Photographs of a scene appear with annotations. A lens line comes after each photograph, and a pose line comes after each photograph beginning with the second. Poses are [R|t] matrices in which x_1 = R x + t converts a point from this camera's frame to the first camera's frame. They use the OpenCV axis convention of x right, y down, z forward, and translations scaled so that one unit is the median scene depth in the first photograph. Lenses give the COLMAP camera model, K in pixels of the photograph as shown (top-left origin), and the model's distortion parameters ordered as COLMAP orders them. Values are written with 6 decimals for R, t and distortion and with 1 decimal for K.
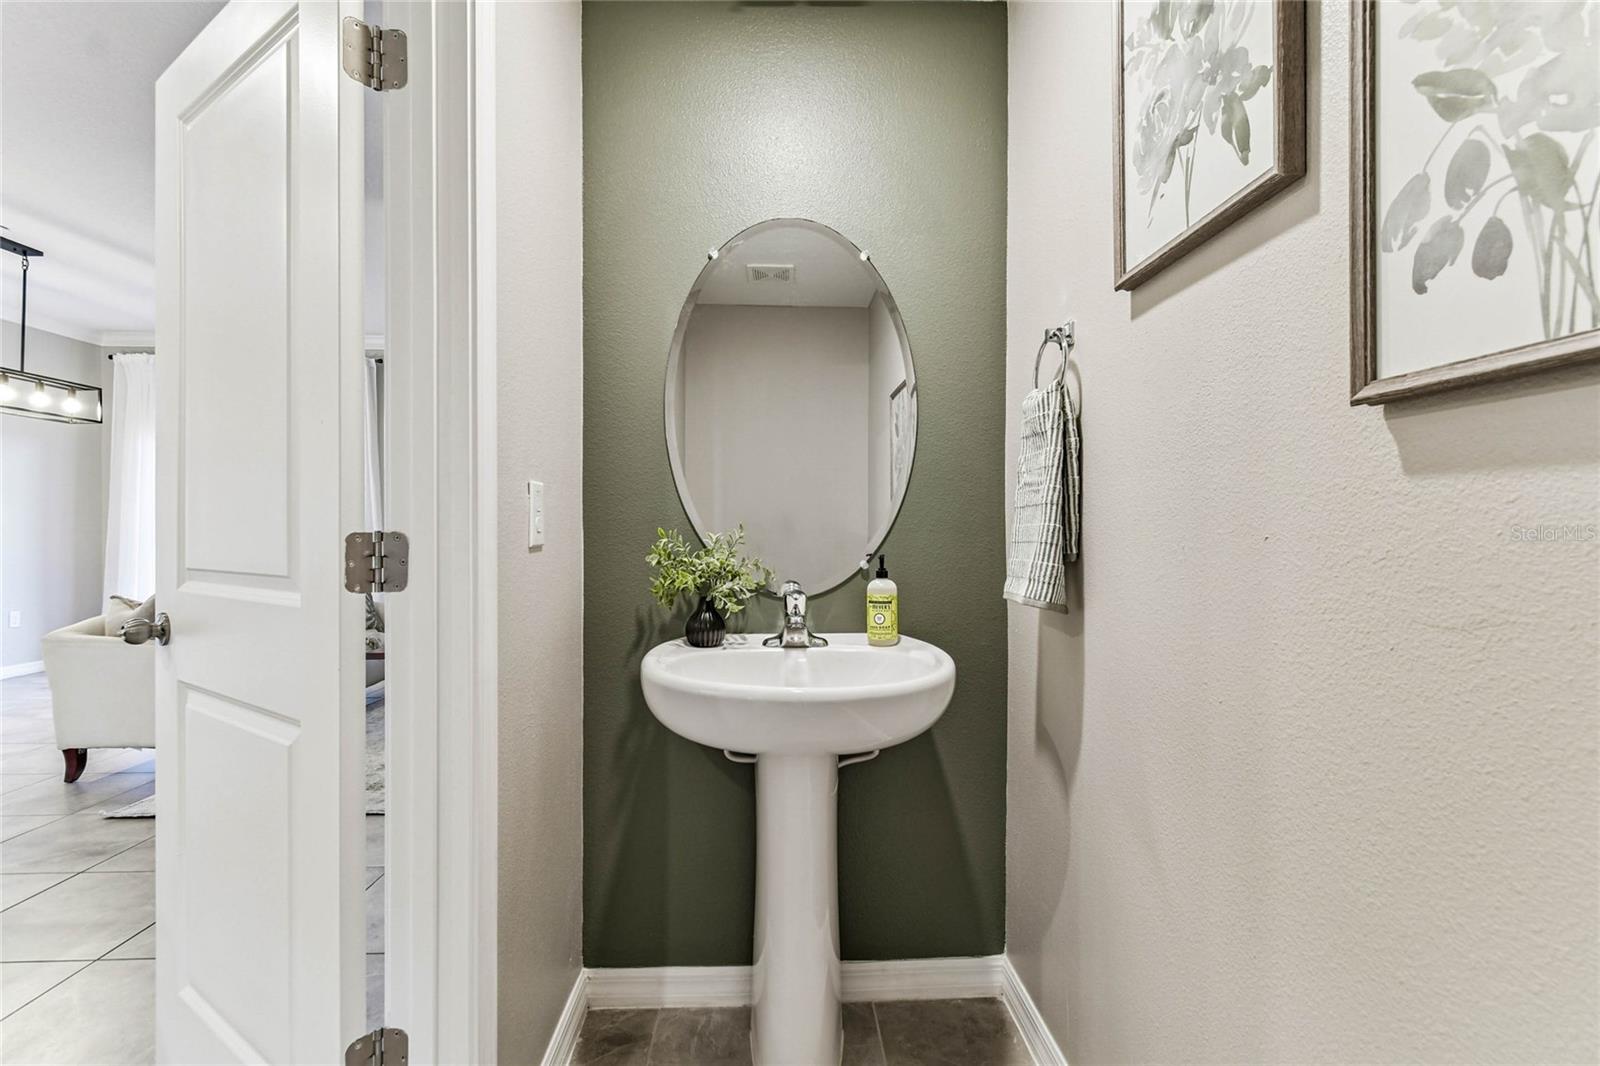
lens RADIAL K [[717.6, 0, 795.5], [0, 717.6, 530.0], [0, 0, 1]] dist [-0.000233, -0.000705]
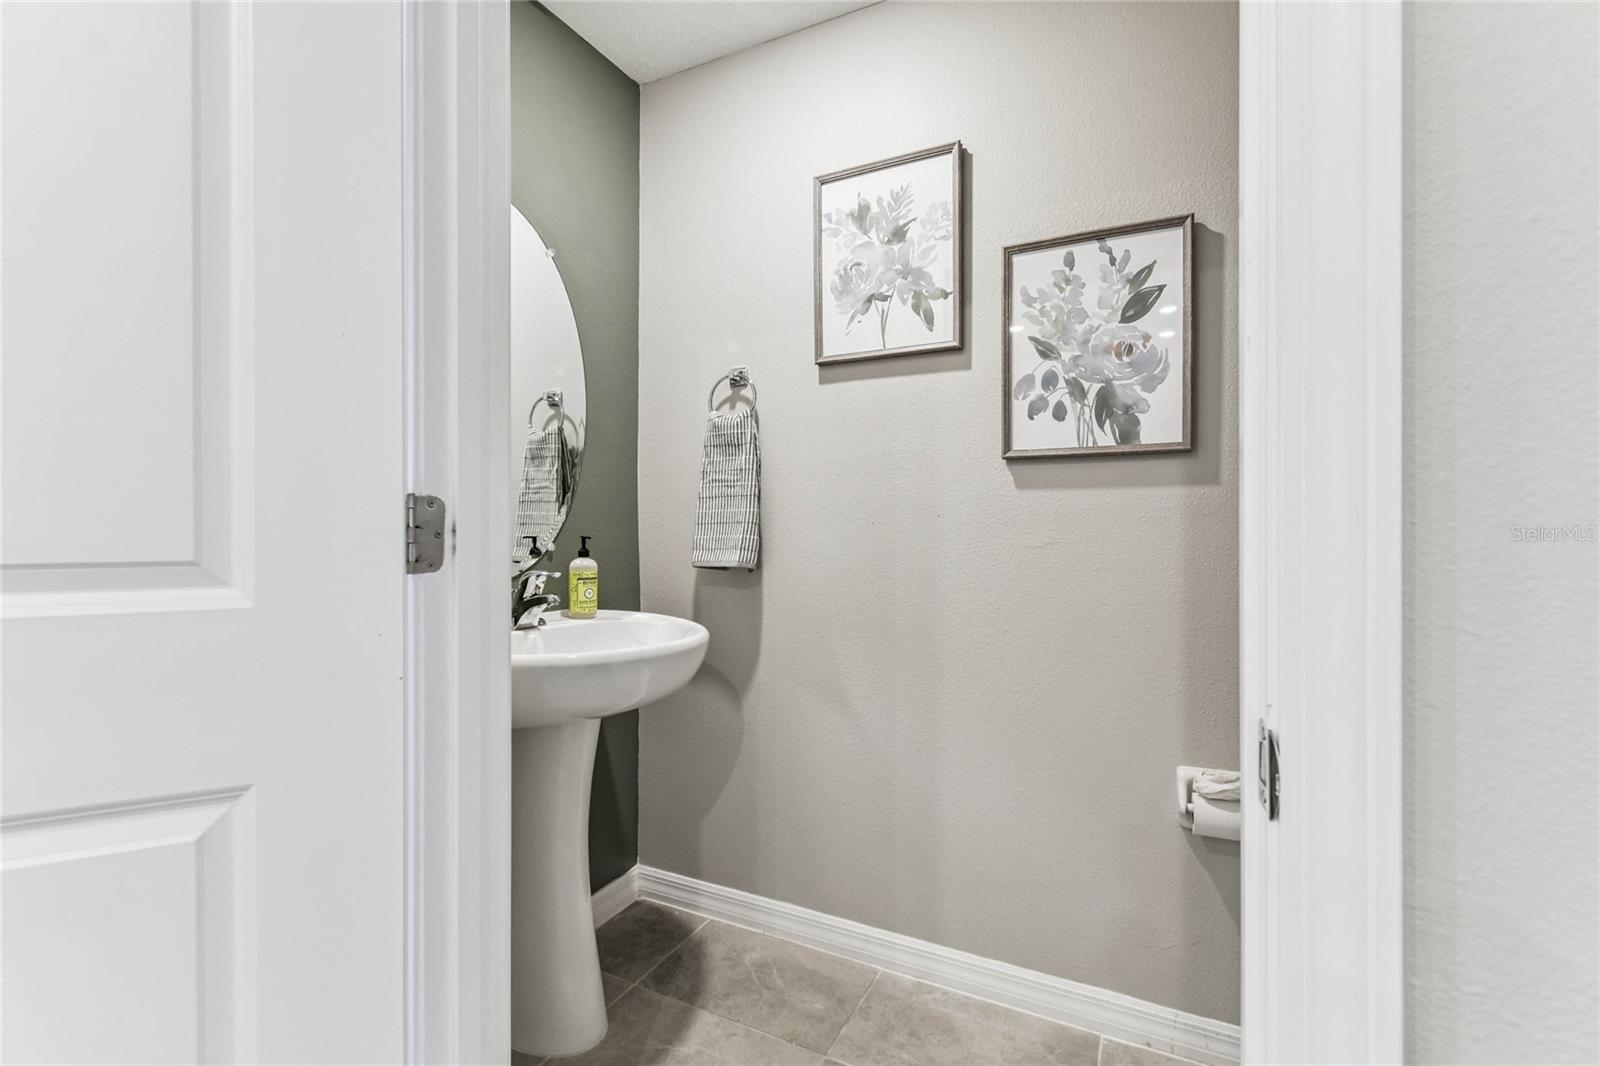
lens RADIAL K [[717.6, 0, 796.2], [0, 717.6, 530.2], [0, 0, 1]] dist [-0.000233, -0.000705]
pose [[0.486774, -0.000471, 0.873528, -1.387590], [0.002601, 0.999996, -0.000910, 0.055291], [-0.873524, 0.002715, 0.486773, 0.361934]]
